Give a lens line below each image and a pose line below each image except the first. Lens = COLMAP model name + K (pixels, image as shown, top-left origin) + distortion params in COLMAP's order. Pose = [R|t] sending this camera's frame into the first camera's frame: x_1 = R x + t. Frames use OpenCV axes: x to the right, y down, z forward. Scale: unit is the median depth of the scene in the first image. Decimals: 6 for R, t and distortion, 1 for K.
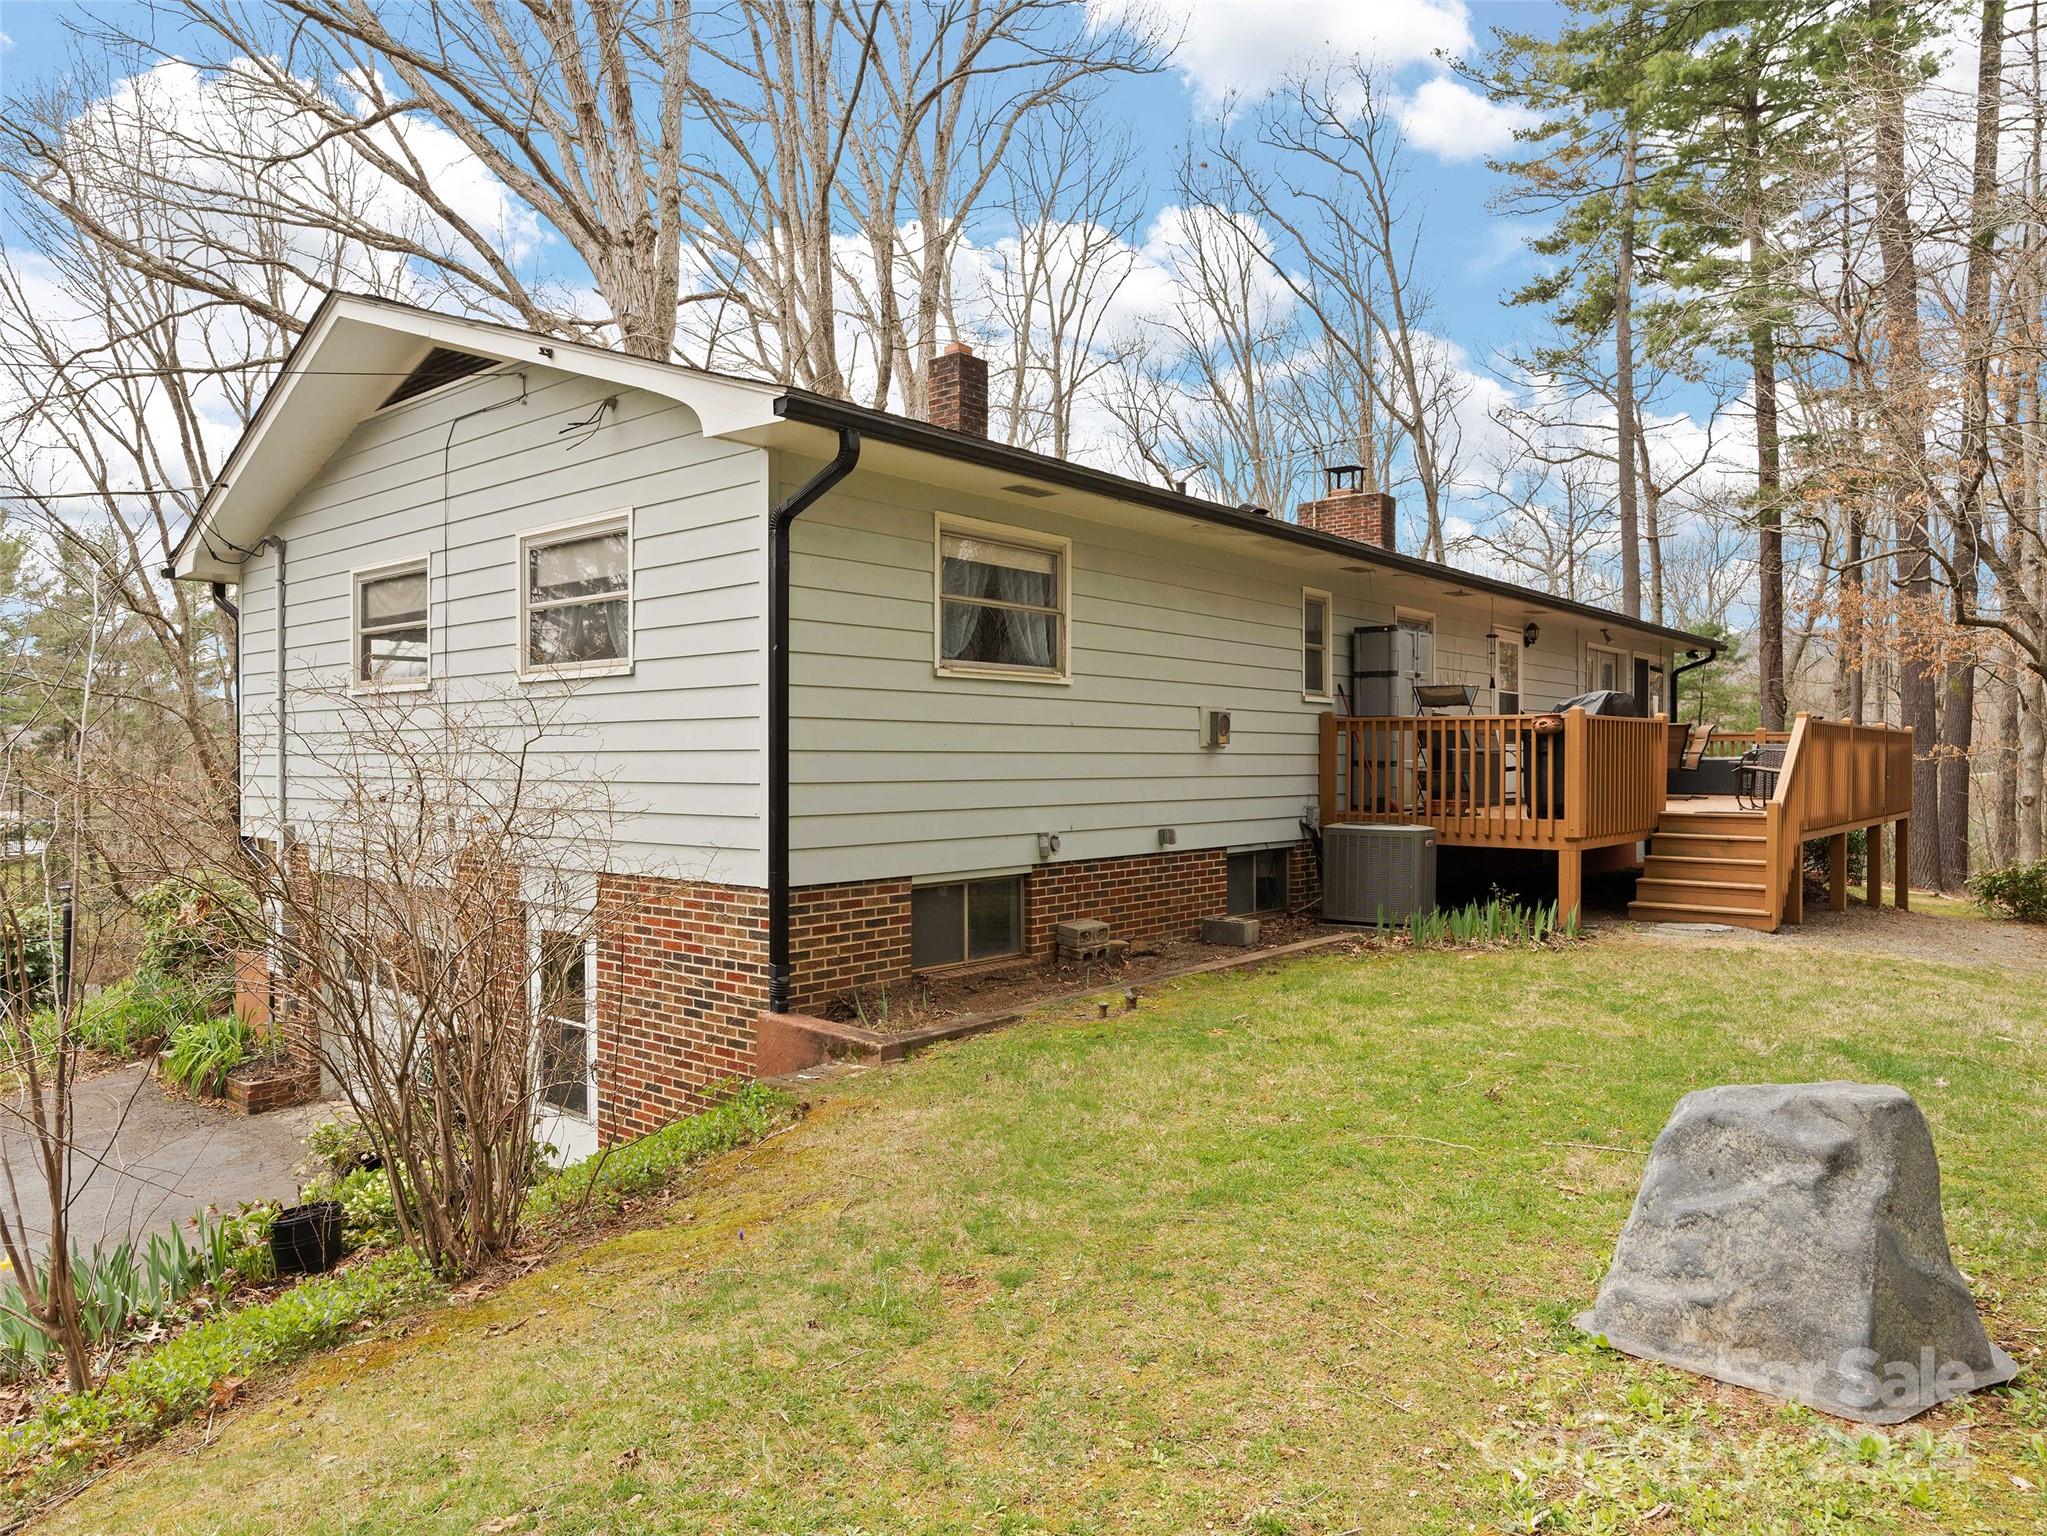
lens RADIAL K [[1334.0, 0, 1013.6], [0, 1334.0, 767.9], [0, 0, 1]] dist [-0.002027, -0.000998]
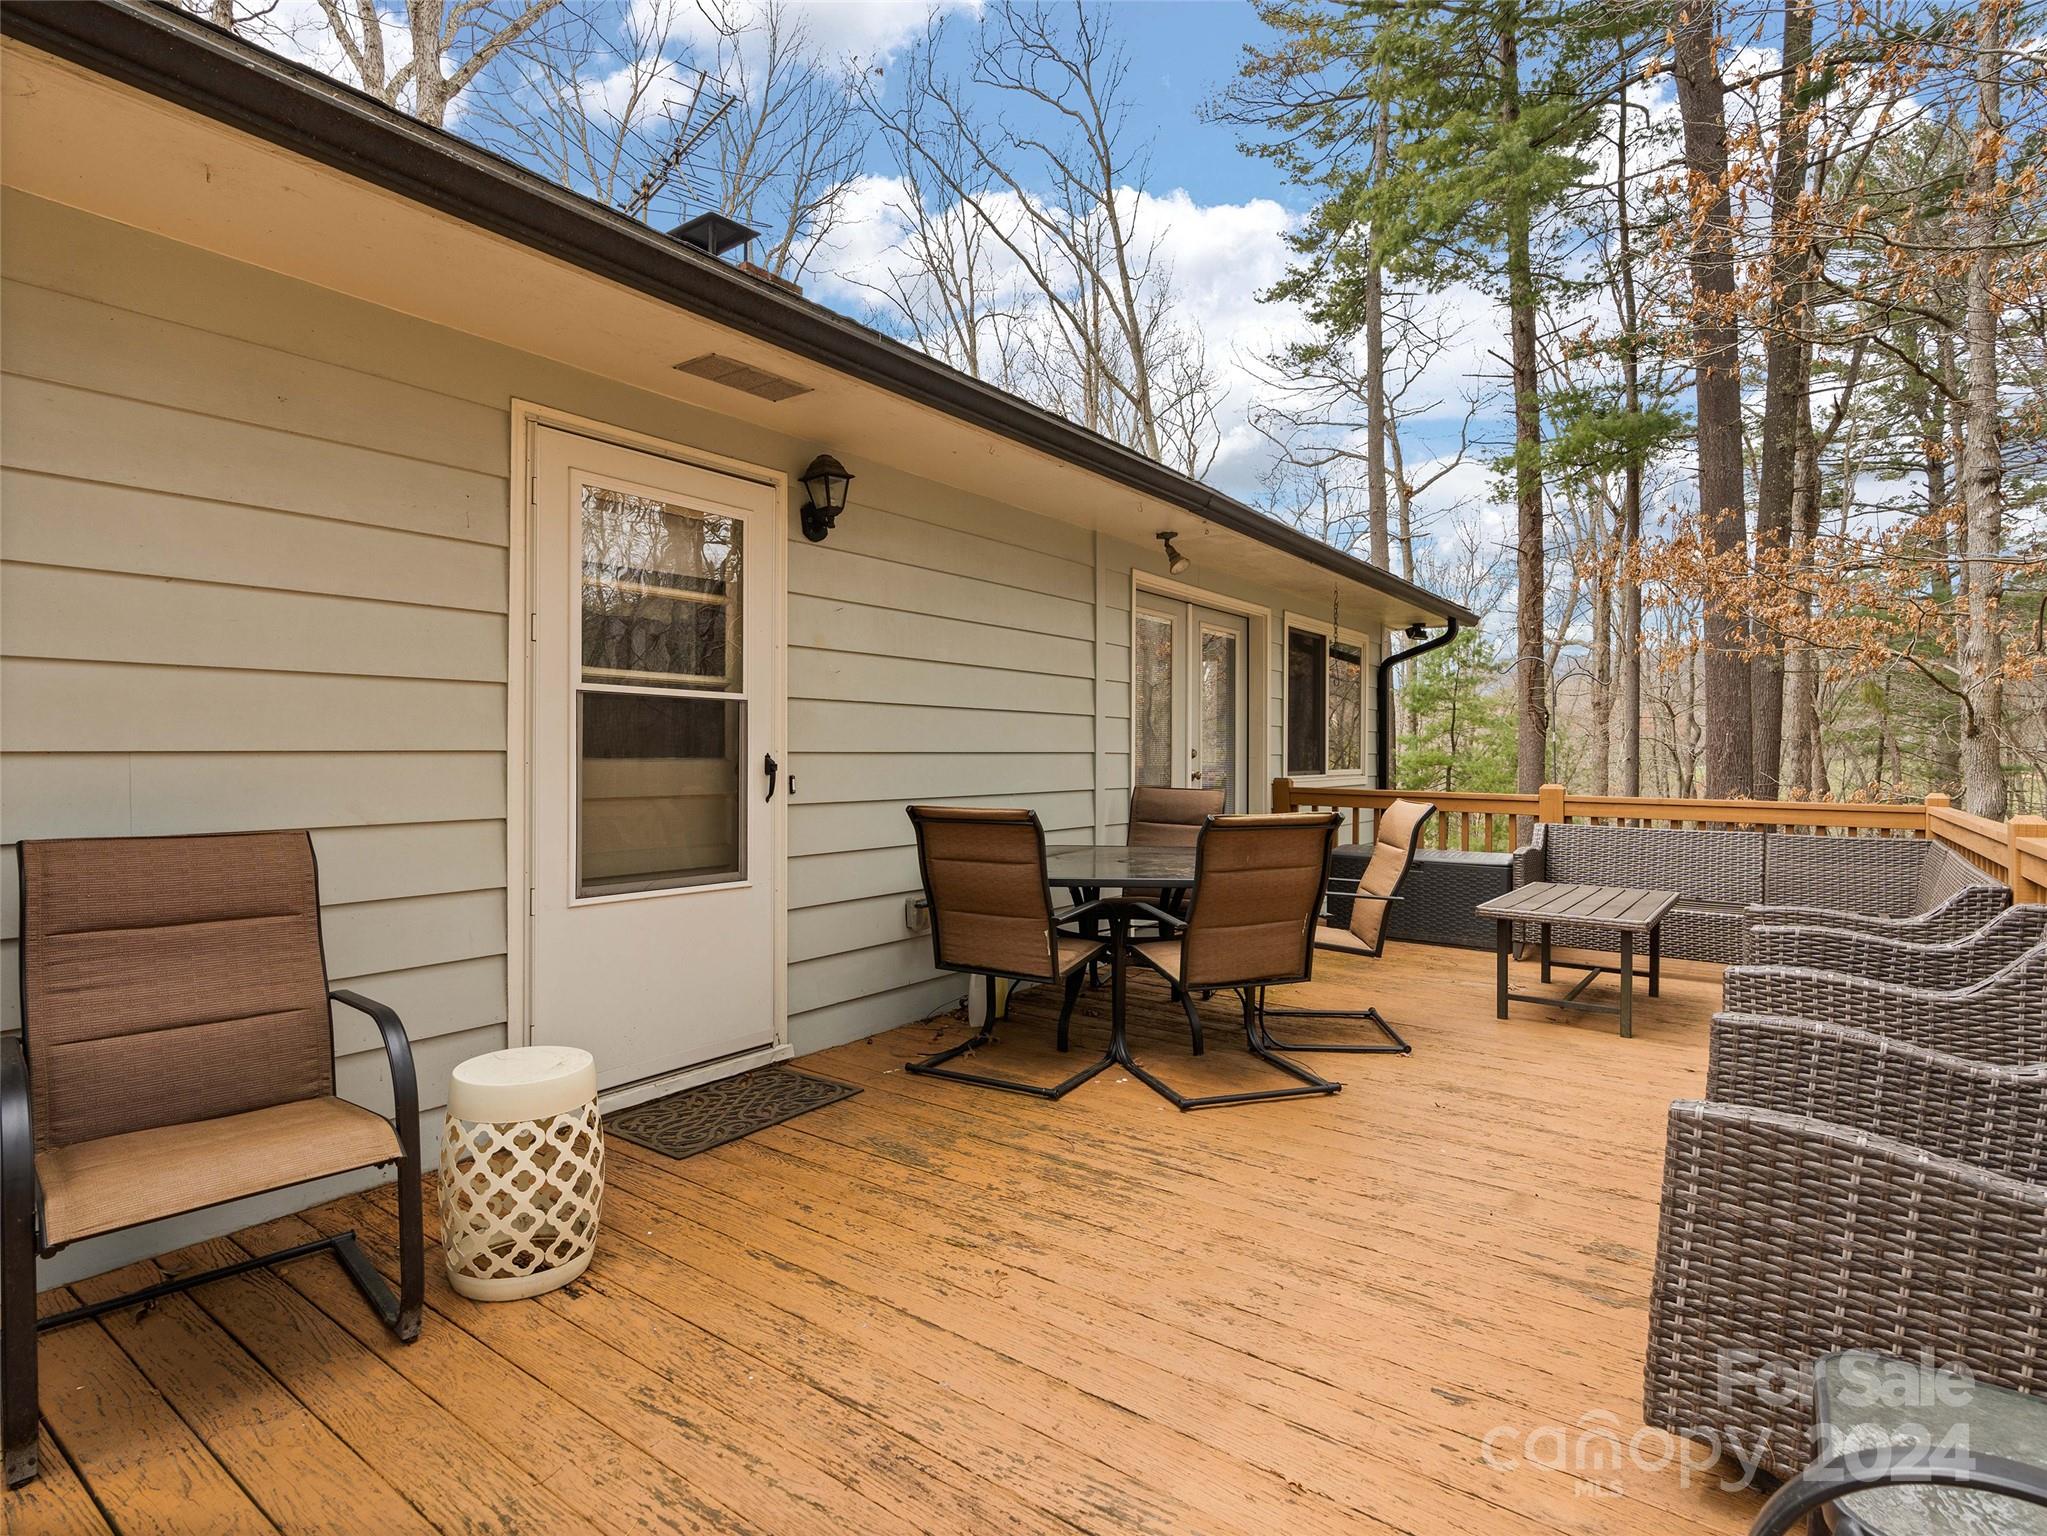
lens RADIAL K [[1033.9, 0, 1033.3], [0, 1033.9, 755.5], [0, 0, 1]] dist [-0.004715, 0.001240]
pose [[0.996624, 0.002559, 0.082058, 0.169485], [-0.002211, 0.999988, -0.004340, -0.017586], [-0.082068, 0.004144, 0.996618, 0.315795]]
